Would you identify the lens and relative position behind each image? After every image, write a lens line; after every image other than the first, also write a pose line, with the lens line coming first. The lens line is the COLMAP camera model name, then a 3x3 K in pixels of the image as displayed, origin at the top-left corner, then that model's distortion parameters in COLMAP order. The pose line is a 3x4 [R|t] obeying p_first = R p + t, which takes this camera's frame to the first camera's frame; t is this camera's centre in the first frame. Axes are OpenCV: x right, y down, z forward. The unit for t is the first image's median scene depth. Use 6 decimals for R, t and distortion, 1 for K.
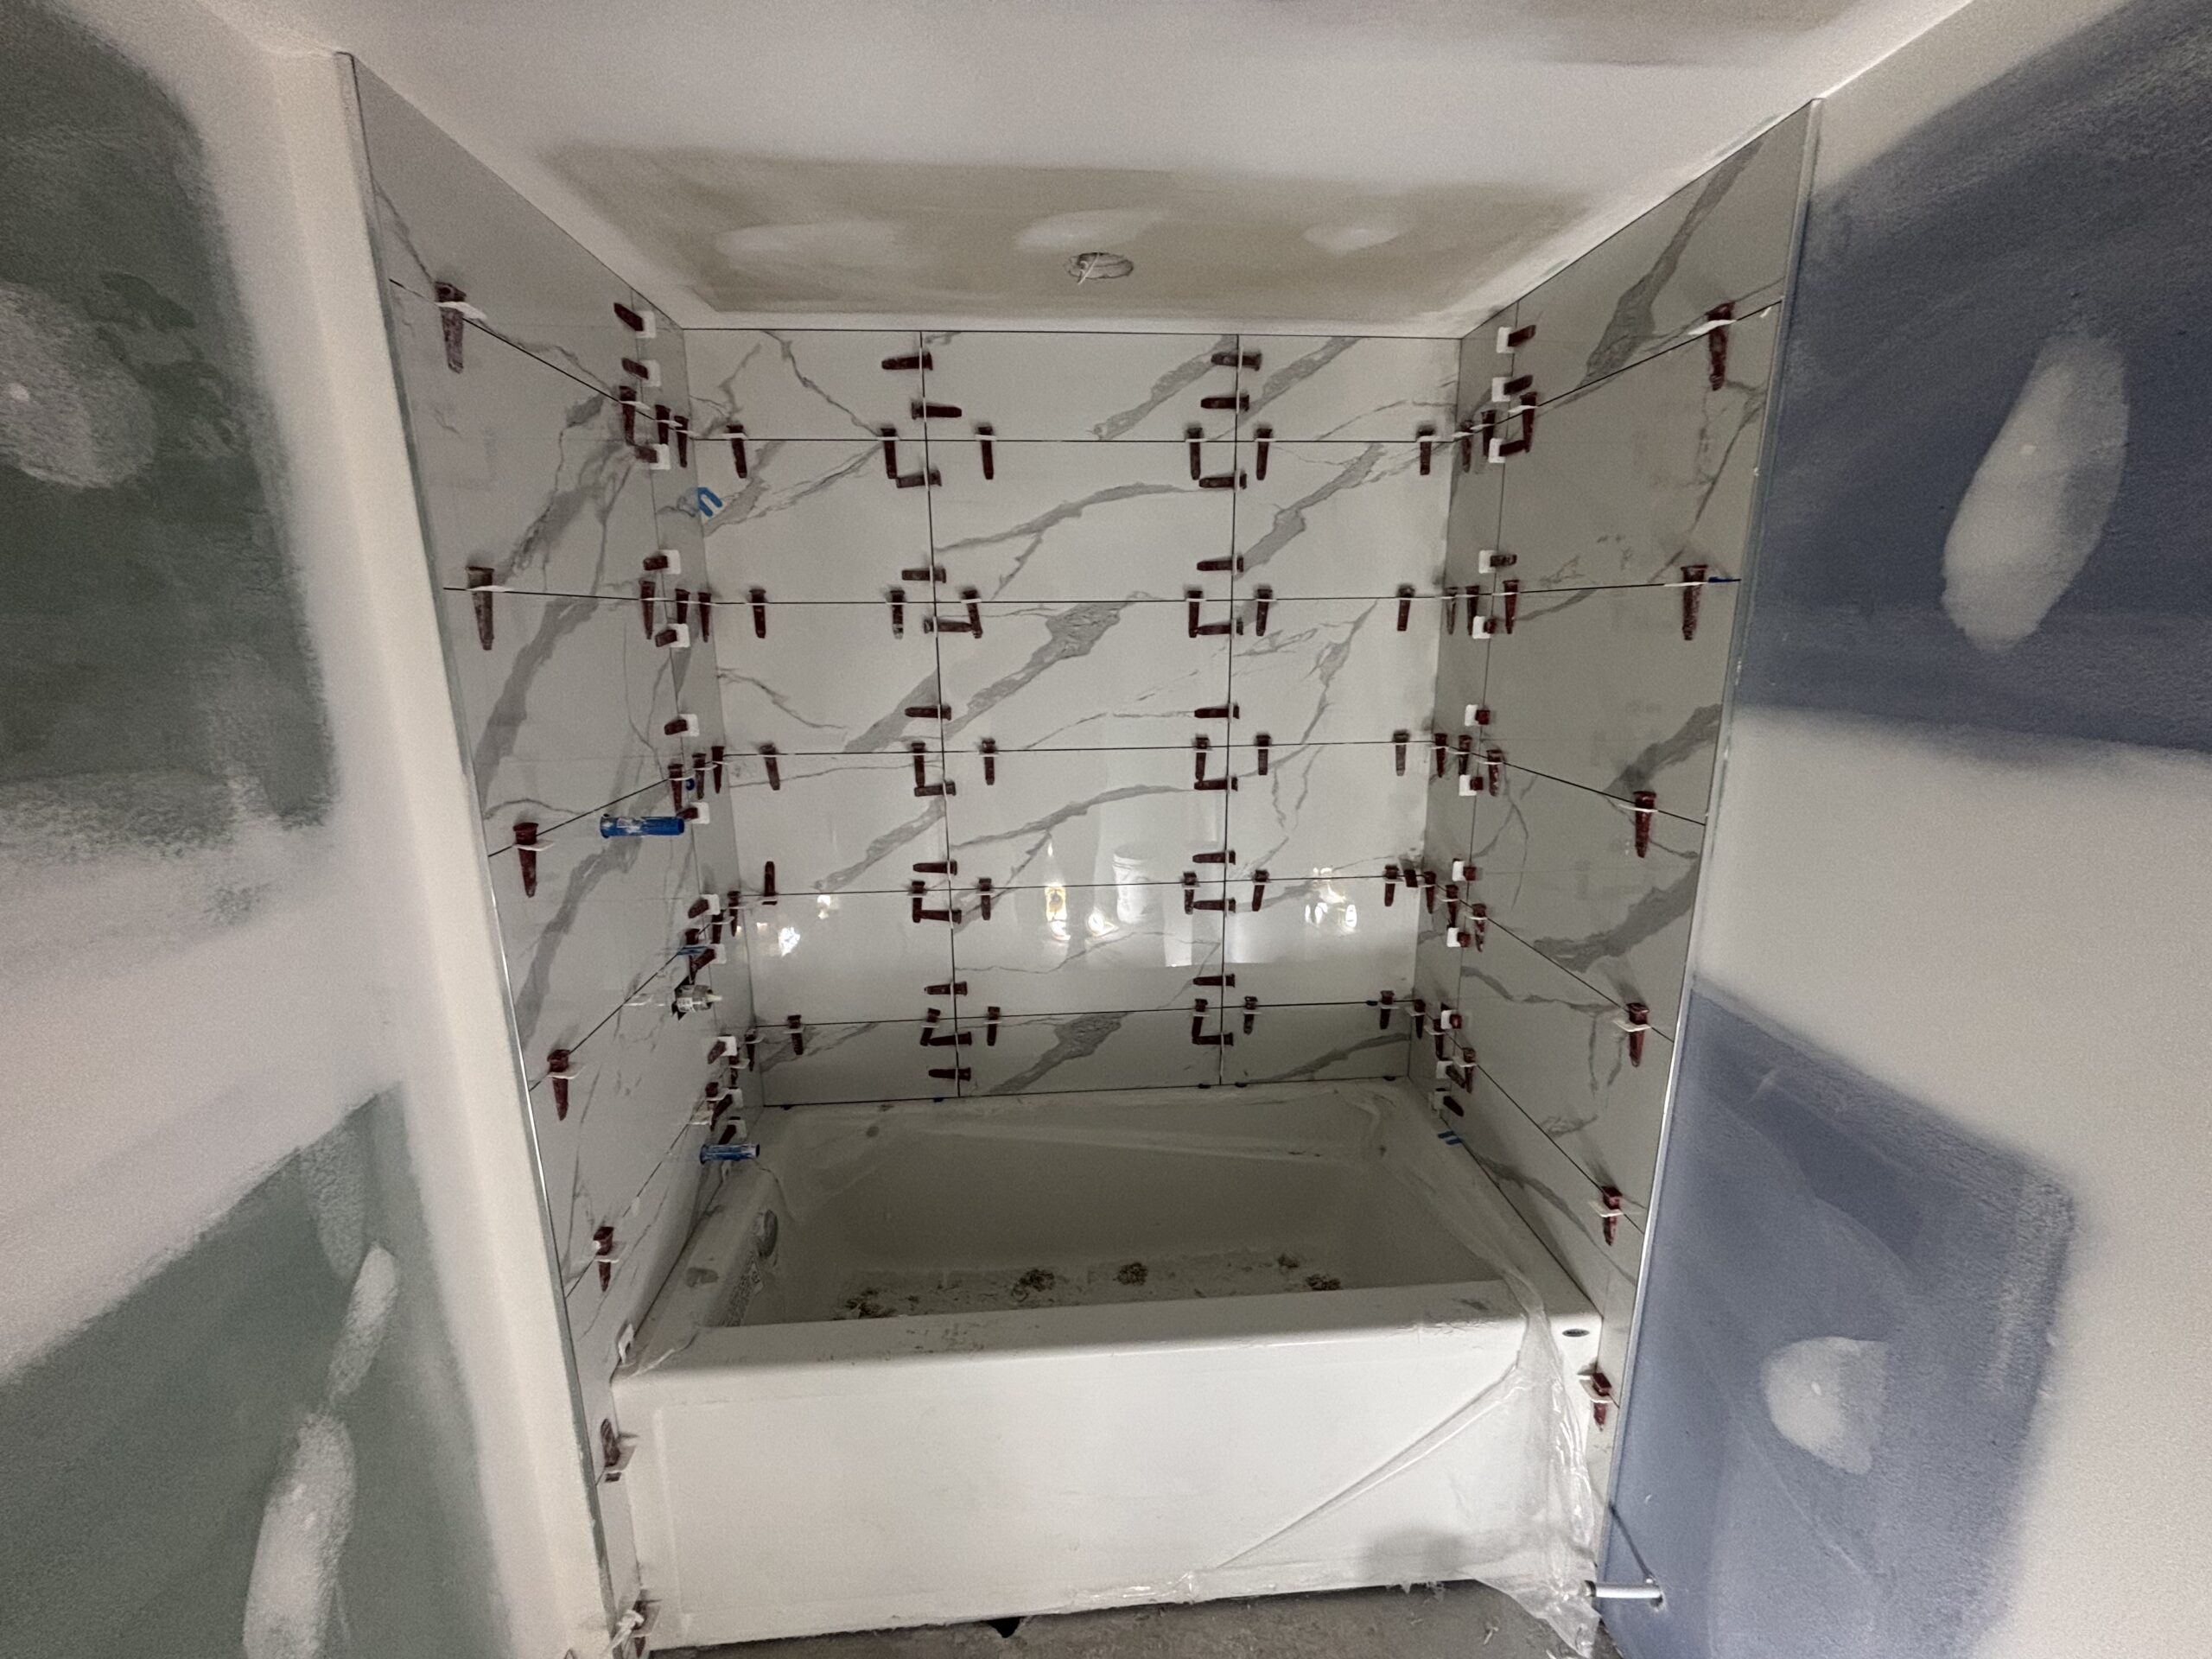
lens RADIAL K [[888.8, 0, 1104.9], [0, 888.8, 837.2], [0, 0, 1]] dist [0.002199, -0.000084]
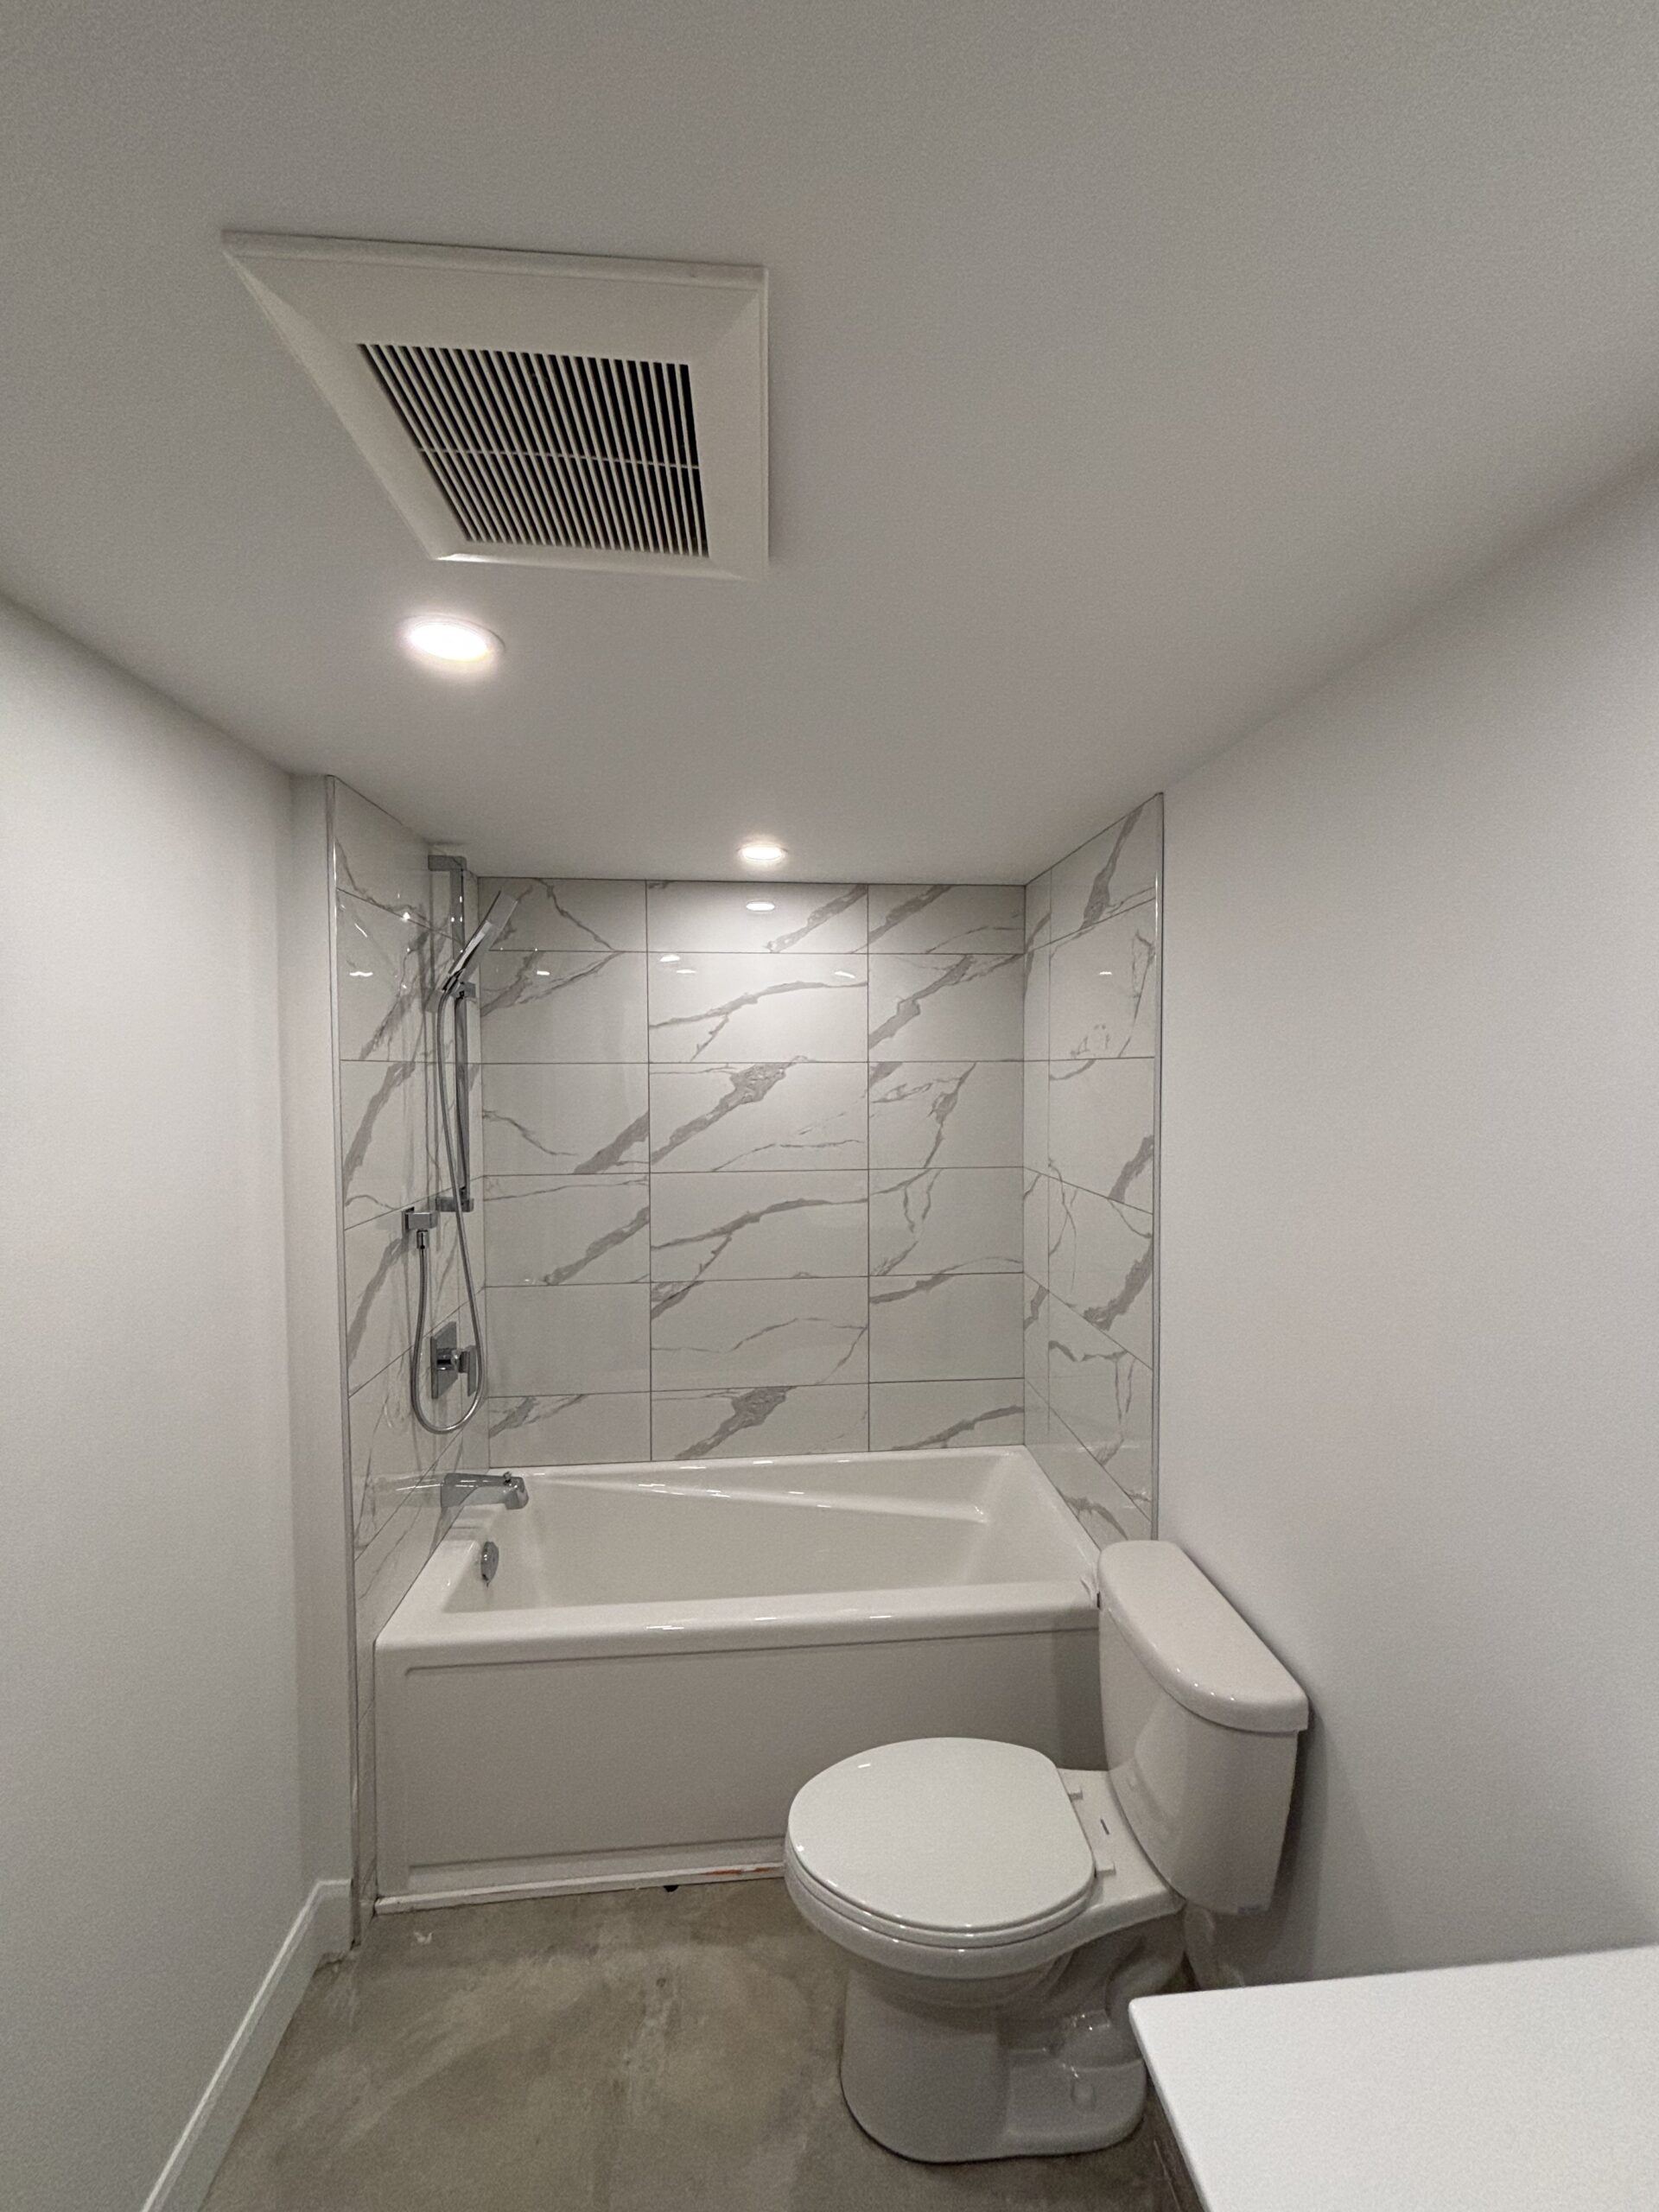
lens RADIAL K [[888.8, 0, 838.3], [0, 888.8, 1097.0], [0, 0, 1]] dist [0.002199, -0.000084]
pose [[0.999785, 0.003253, 0.020498, 0.070607], [0.001025, 0.978691, -0.205338, 0.064264], [-0.020730, 0.205315, 0.978476, -0.318393]]
